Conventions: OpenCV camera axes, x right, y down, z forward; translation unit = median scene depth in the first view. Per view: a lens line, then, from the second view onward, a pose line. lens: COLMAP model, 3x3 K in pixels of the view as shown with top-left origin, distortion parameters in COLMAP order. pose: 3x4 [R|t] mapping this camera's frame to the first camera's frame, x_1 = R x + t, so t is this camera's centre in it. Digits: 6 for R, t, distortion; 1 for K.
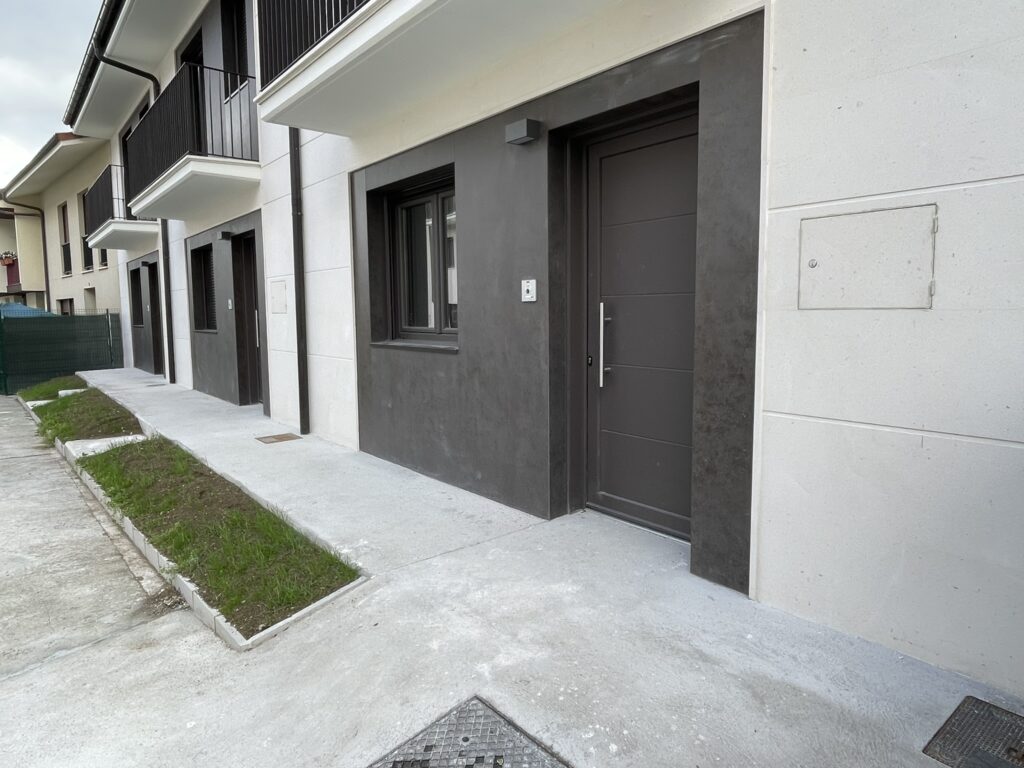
lens RADIAL K [[652.3, 0, 512.1], [0, 652.3, 379.9], [0, 0, 1]] dist [-0.005608, -0.000237]
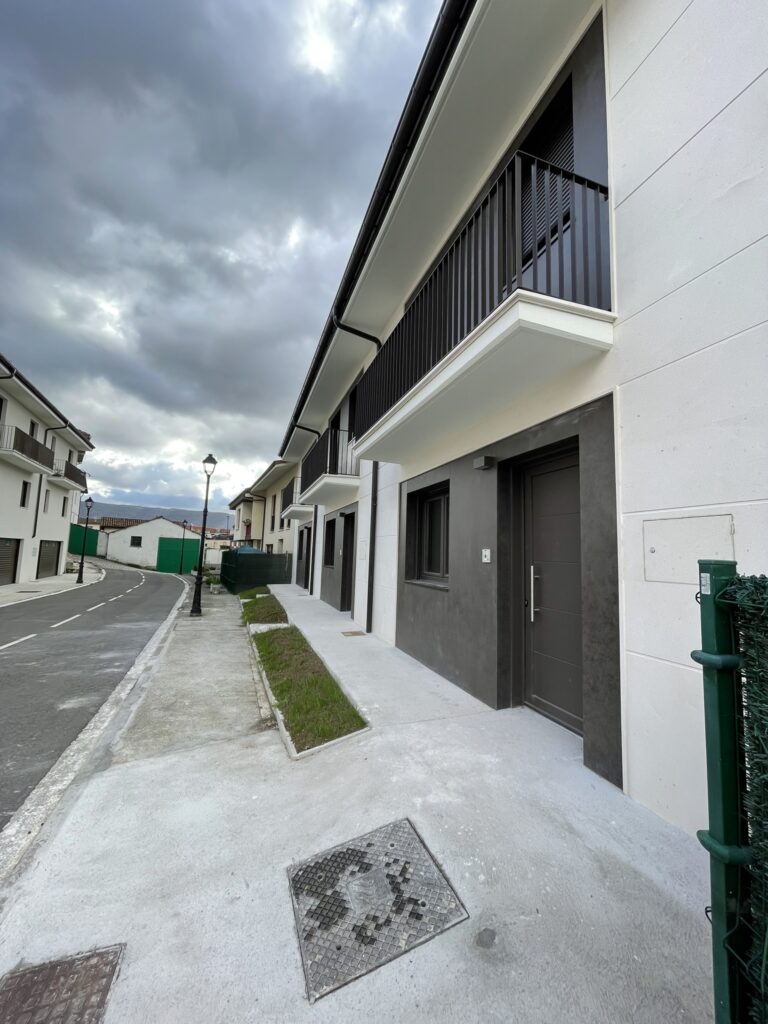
lens RADIAL K [[417.5, 0, 384.0], [0, 417.5, 512.0], [0, 0, 1]] dist [-0.000921, 0.000218]
pose [[0.940340, 0.002577, -0.340227, 0.159472], [-0.073542, 0.977872, -0.195854, -0.025217], [0.332194, 0.209190, 0.919721, -0.068735]]
